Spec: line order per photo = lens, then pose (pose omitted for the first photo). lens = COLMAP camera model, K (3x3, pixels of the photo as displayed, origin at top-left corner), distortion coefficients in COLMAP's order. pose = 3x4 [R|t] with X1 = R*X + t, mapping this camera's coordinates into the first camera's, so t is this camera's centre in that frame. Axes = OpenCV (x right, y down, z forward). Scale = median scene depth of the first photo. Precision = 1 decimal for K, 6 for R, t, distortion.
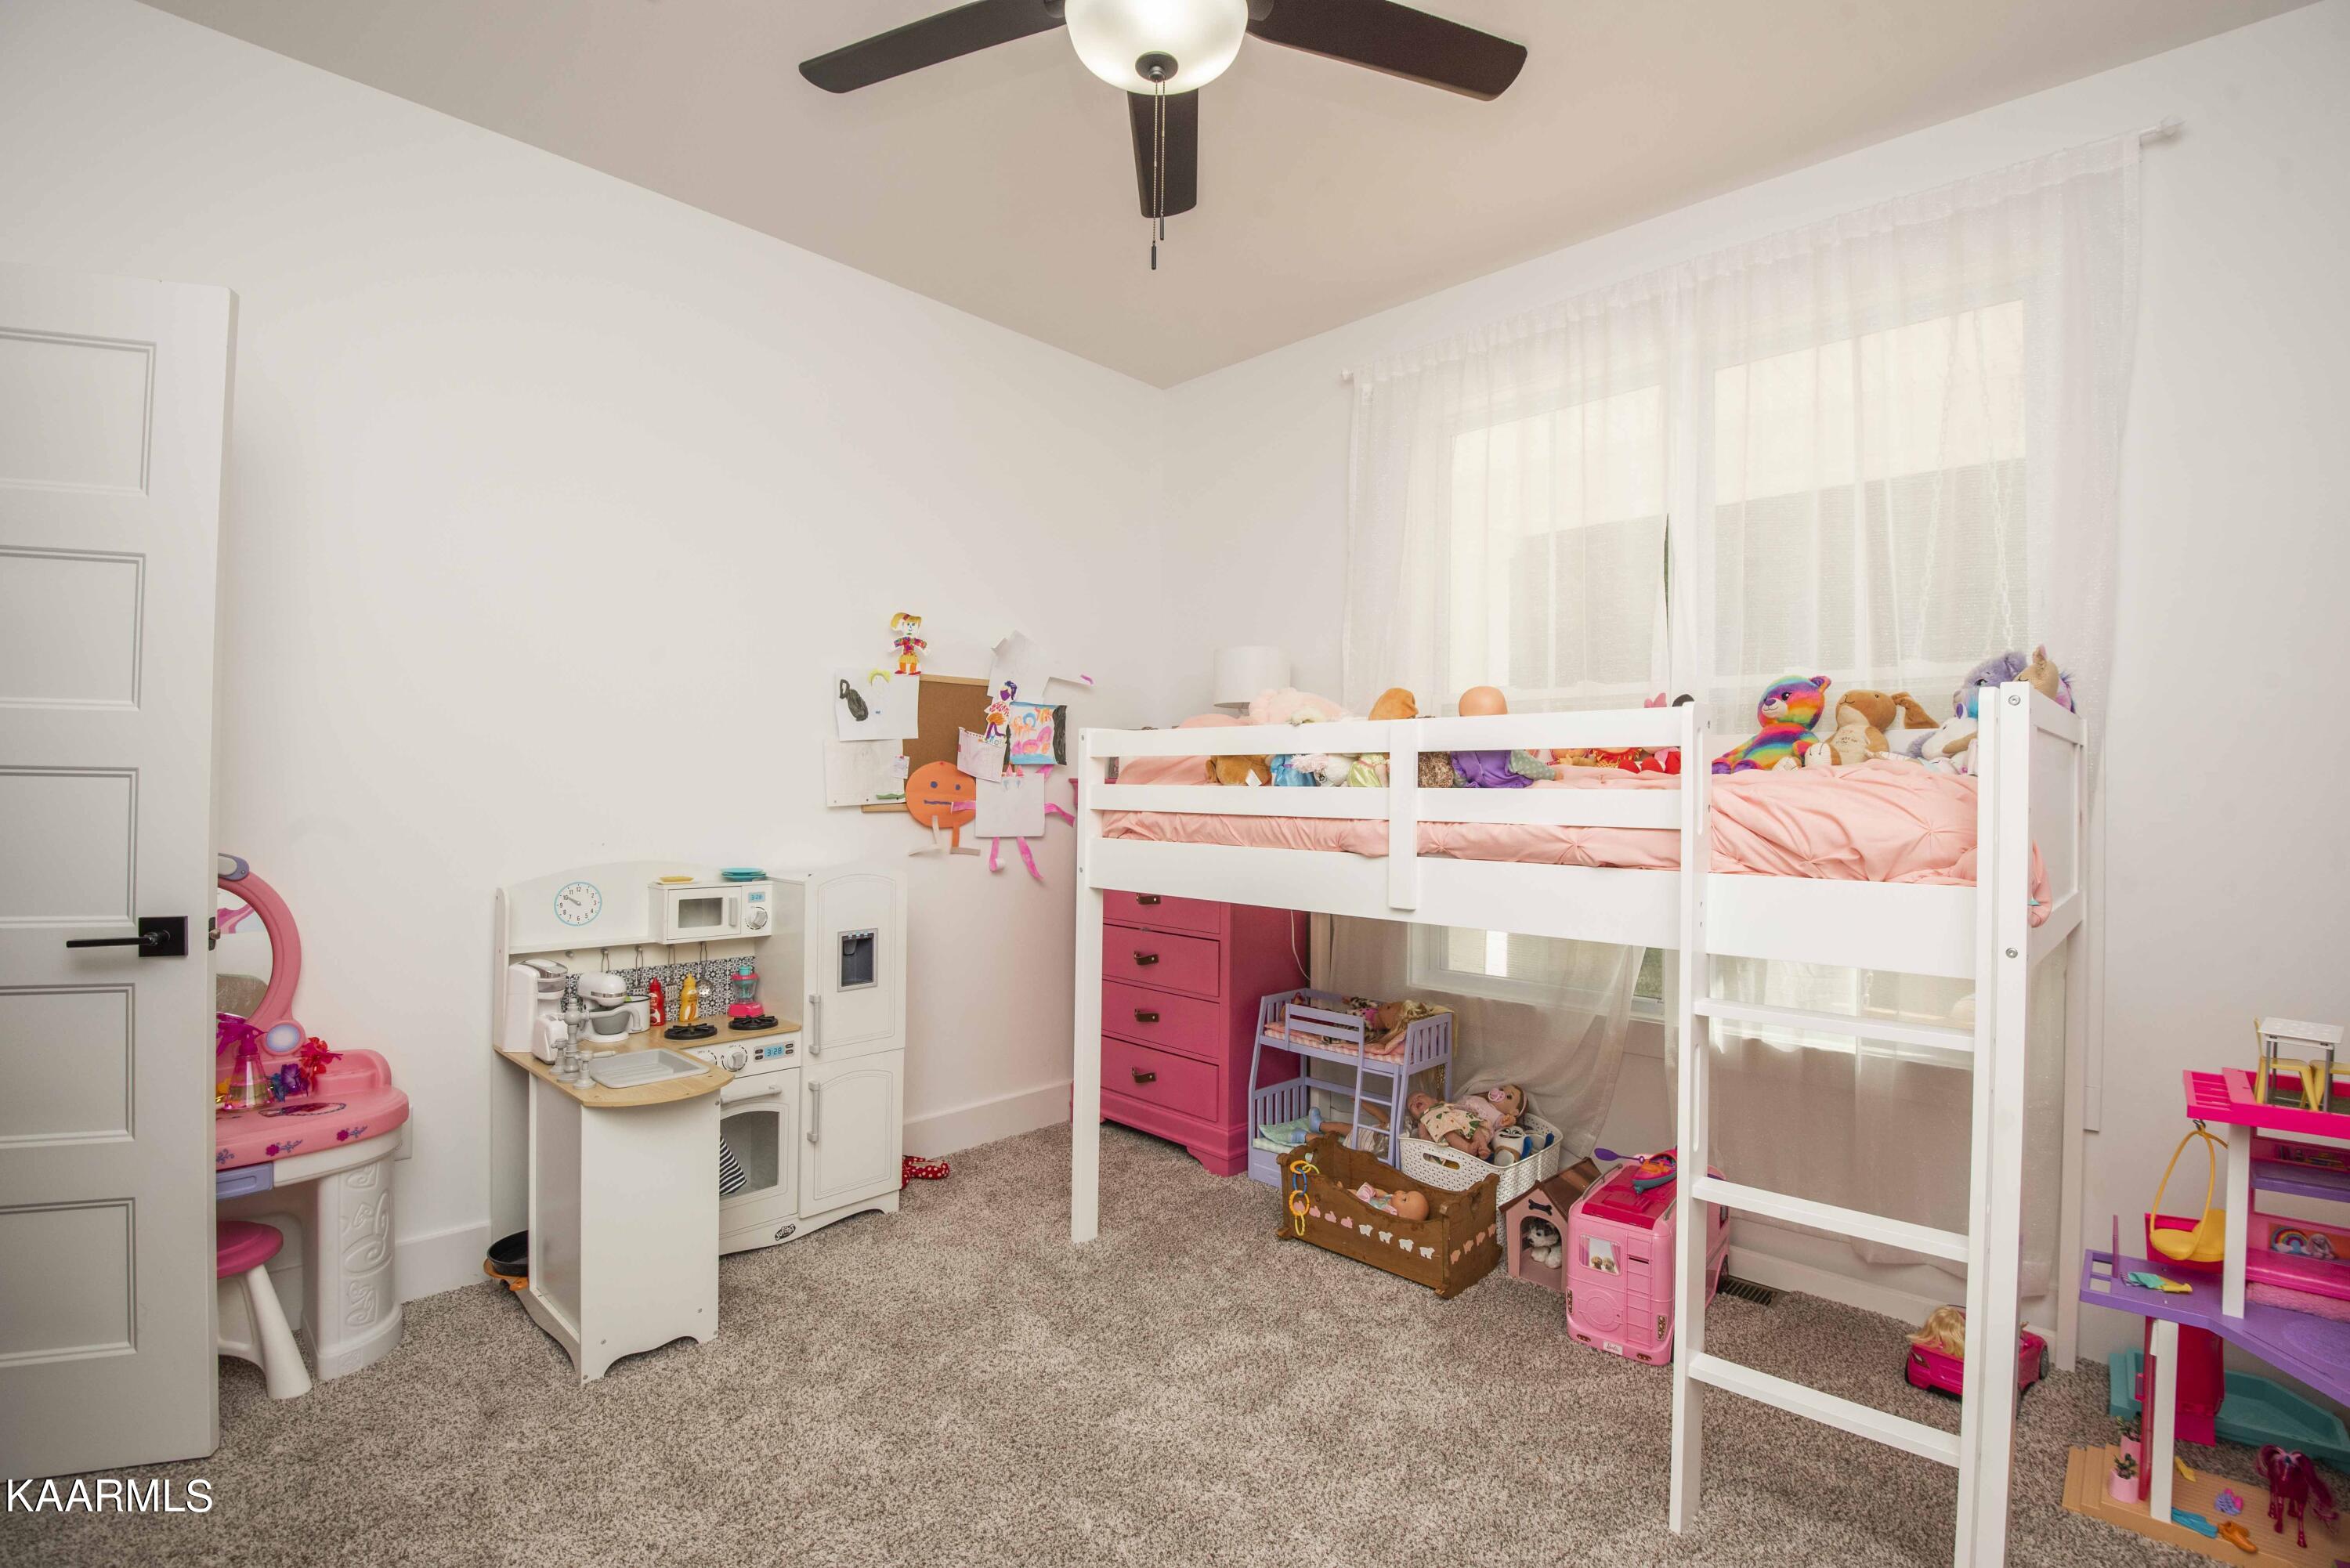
lens RADIAL K [[1064.7, 0, 1185.2], [0, 1064.7, 782.3], [0, 0, 1]] dist [-0.025468, -0.008584]
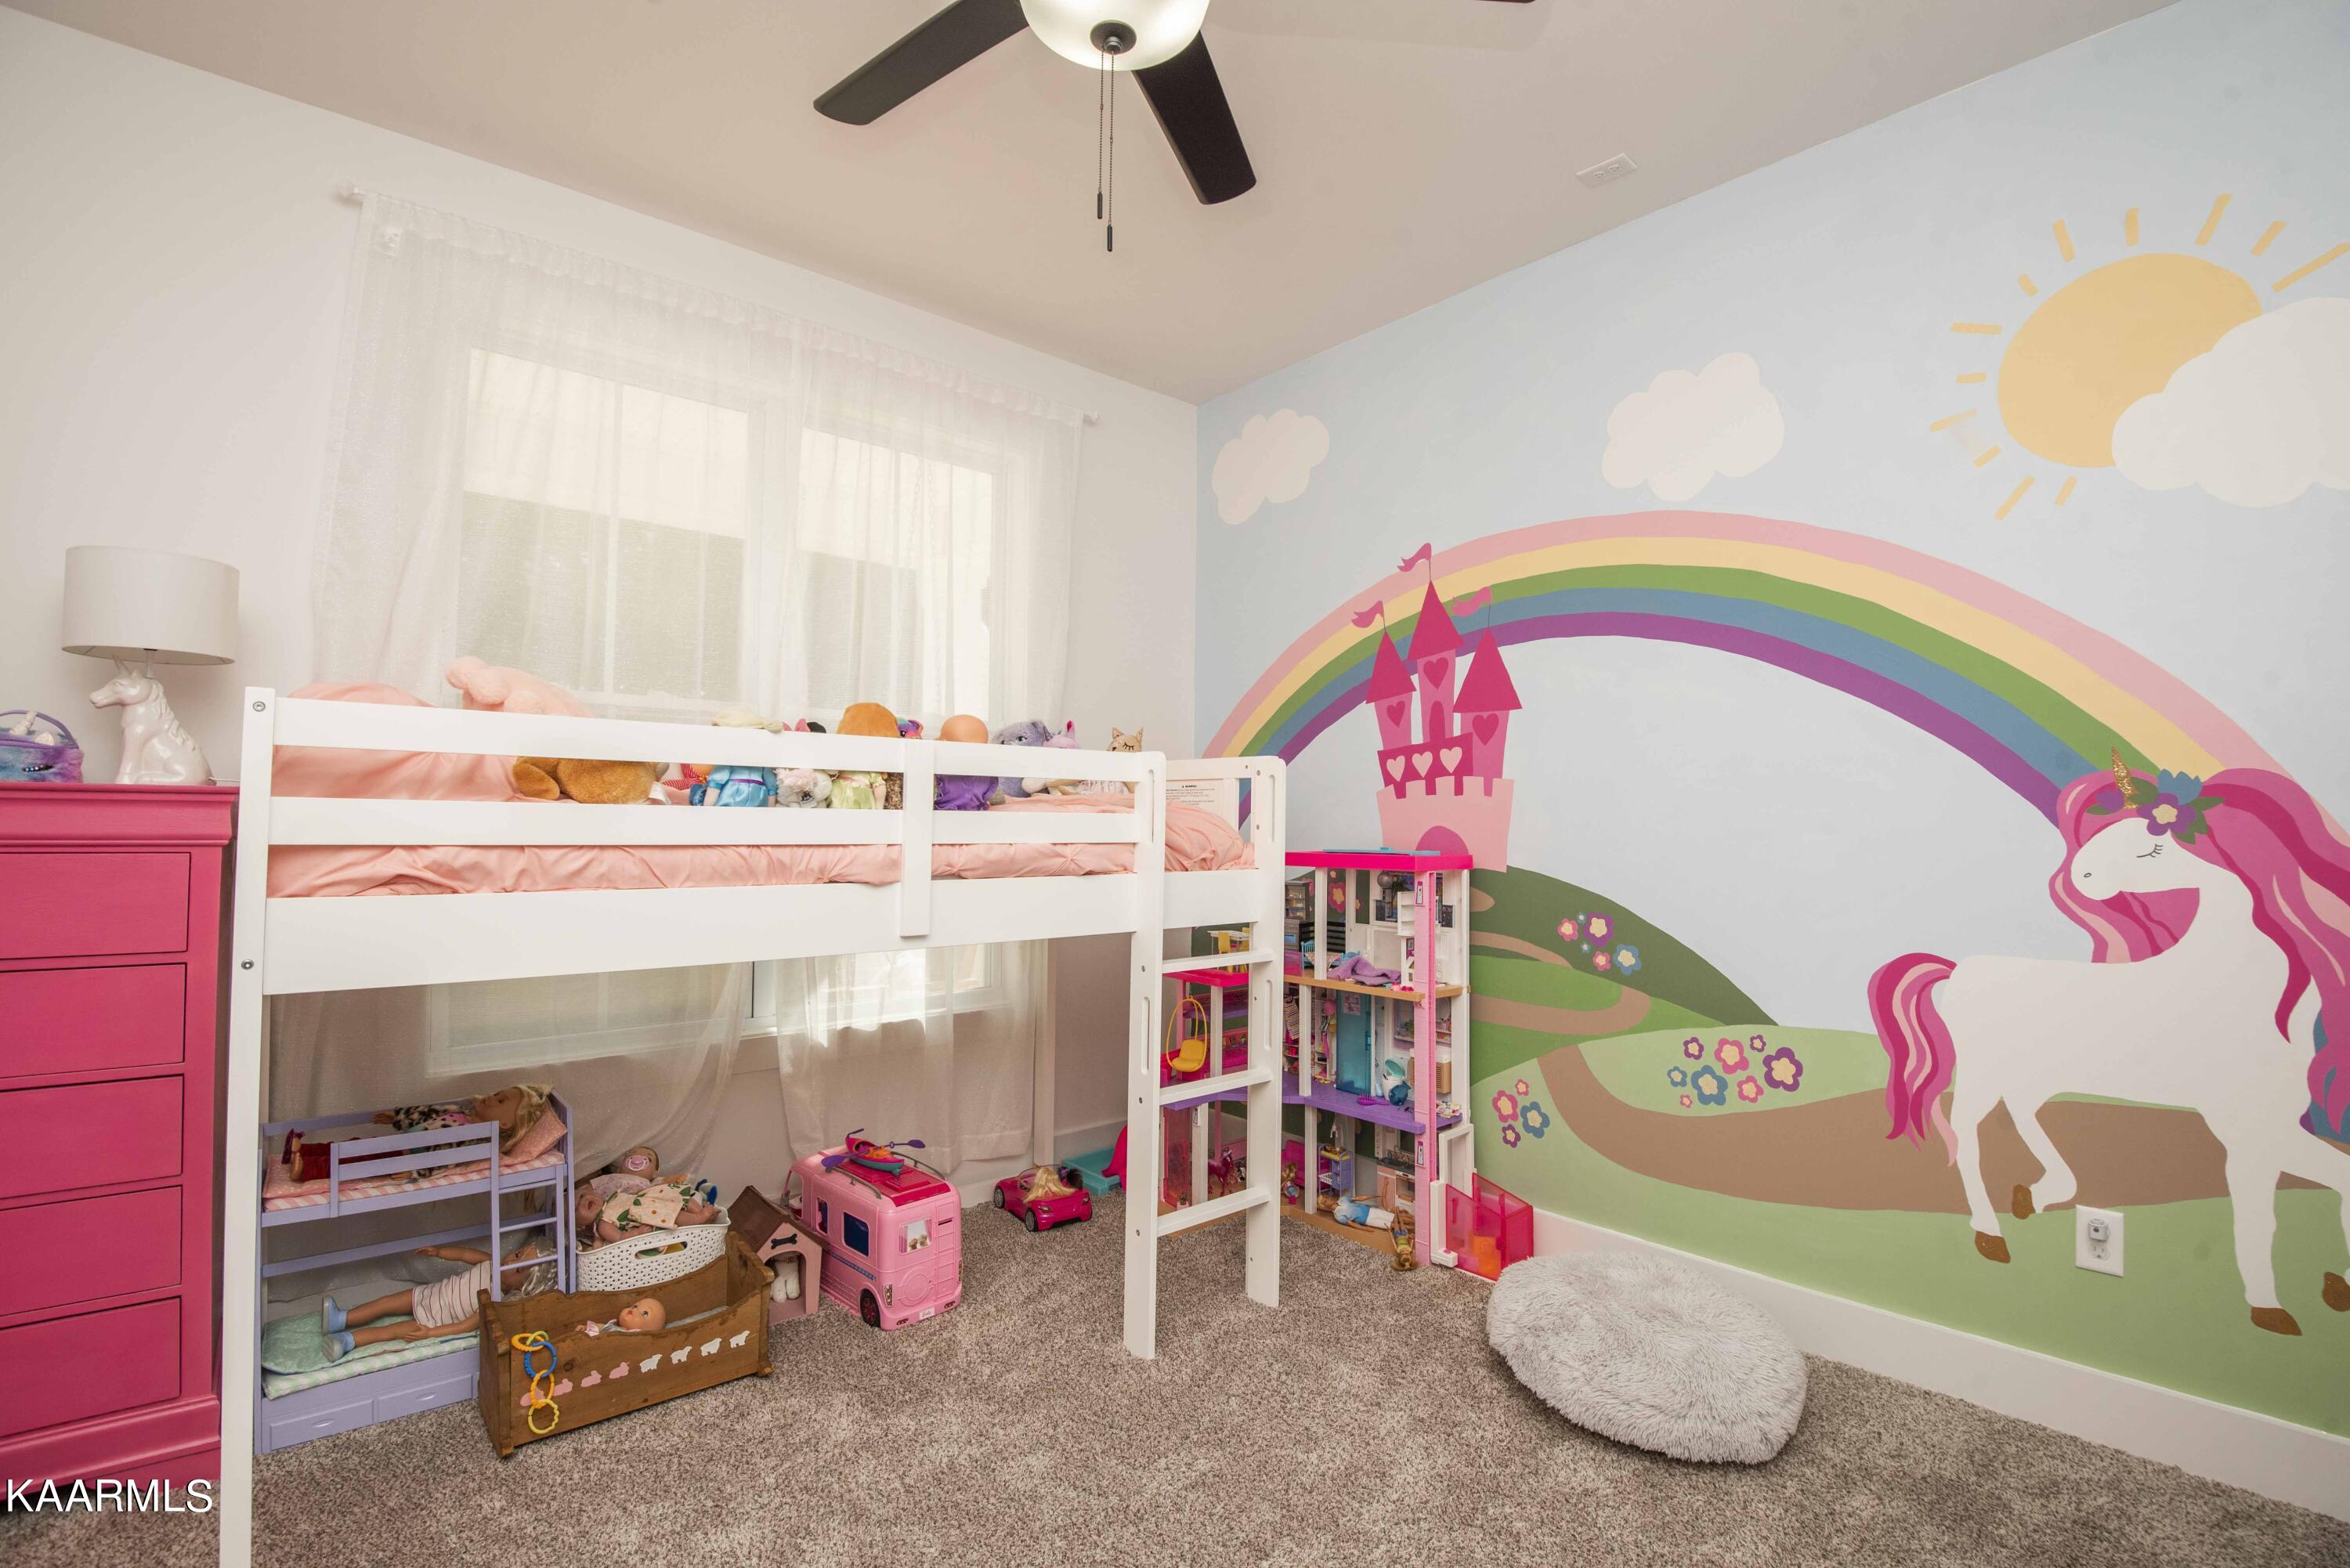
lens RADIAL K [[1064.7, 0, 1185.5], [0, 1064.7, 782.7], [0, 0, 1]] dist [-0.025468, -0.008584]
pose [[0.086541, 0.025768, 0.995915, -0.599248], [-0.015151, 0.999584, -0.024546, -0.000180], [-0.996133, -0.012965, 0.086895, 0.547451]]
